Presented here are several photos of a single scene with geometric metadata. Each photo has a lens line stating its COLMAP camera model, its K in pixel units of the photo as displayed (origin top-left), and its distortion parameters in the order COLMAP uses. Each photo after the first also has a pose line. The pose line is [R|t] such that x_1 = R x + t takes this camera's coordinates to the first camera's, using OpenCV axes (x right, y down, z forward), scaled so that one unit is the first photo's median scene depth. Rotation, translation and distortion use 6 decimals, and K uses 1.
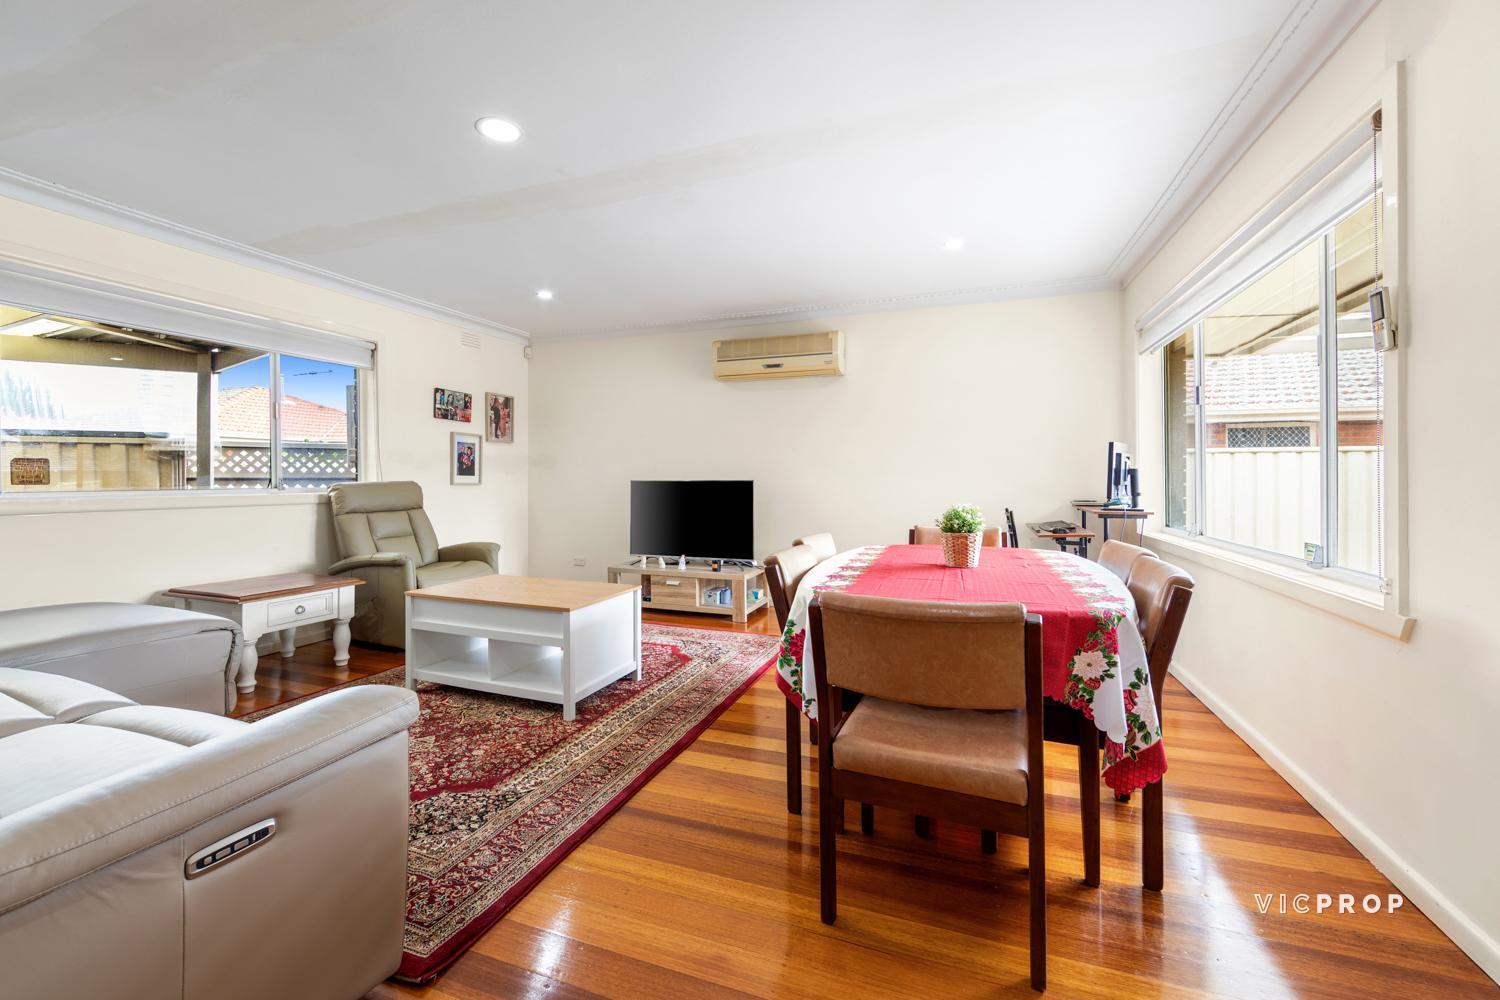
lens RADIAL K [[590.5, 0, 748.8], [0, 590.5, 480.1], [0, 0, 1]] dist [-0.001940, -0.000041]
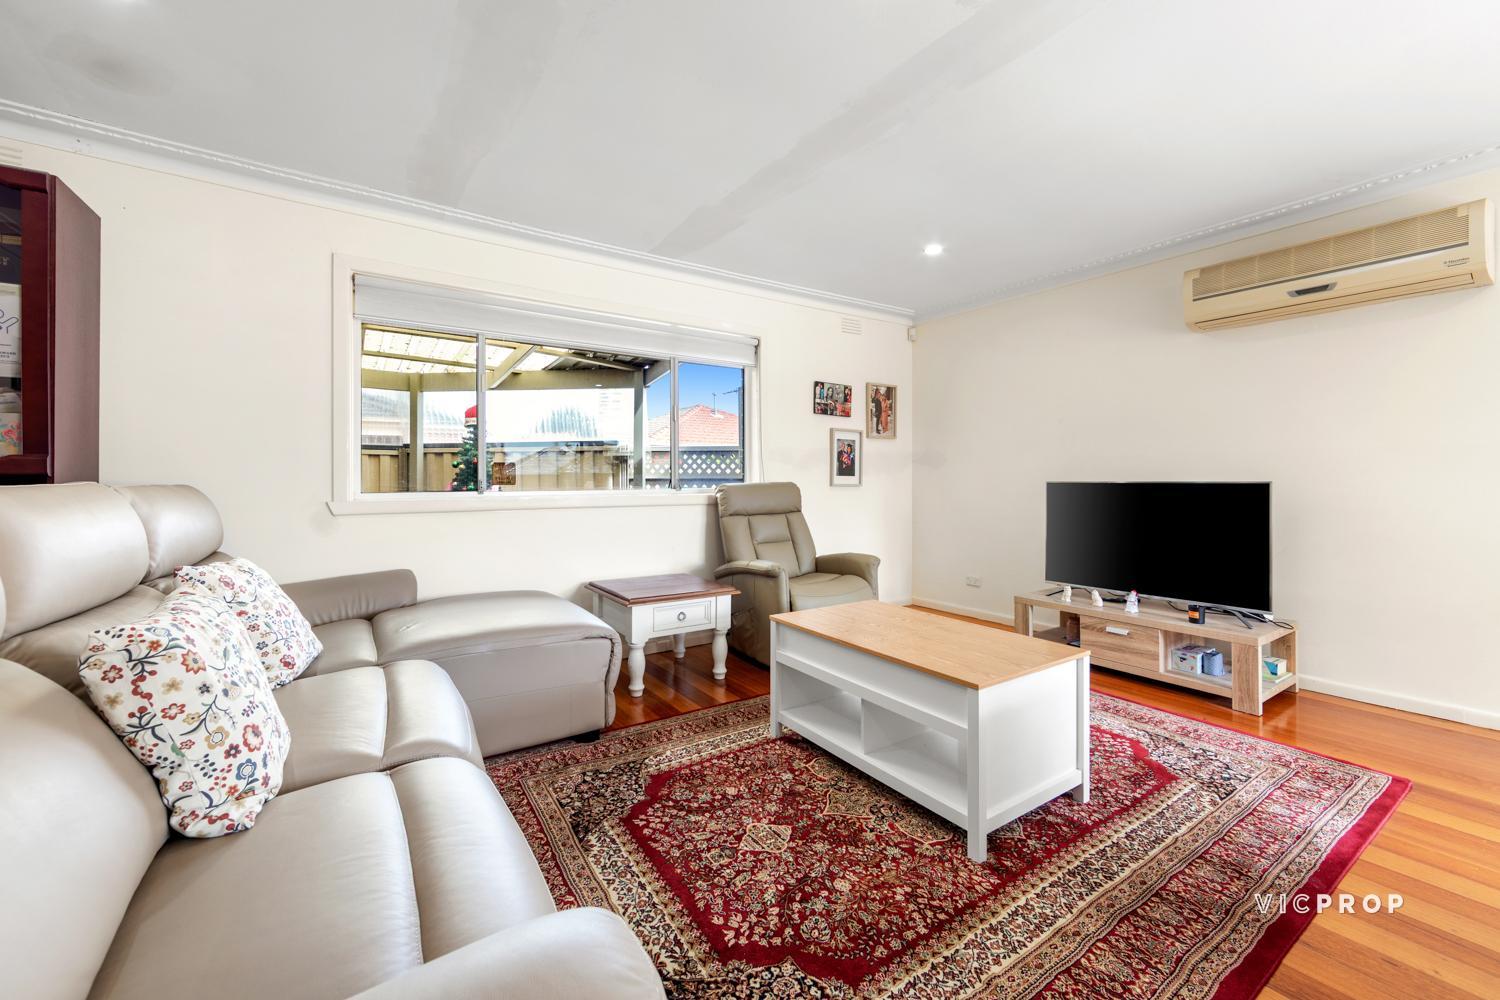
lens RADIAL K [[590.5, 0, 748.8], [0, 590.5, 480.1], [0, 0, 1]] dist [-0.001940, -0.000041]
pose [[0.810279, 0.000475, -0.586044, -0.085981], [-0.000677, 1.000000, -0.000124, -0.001335], [0.586044, 0.000497, 0.810279, 0.223511]]
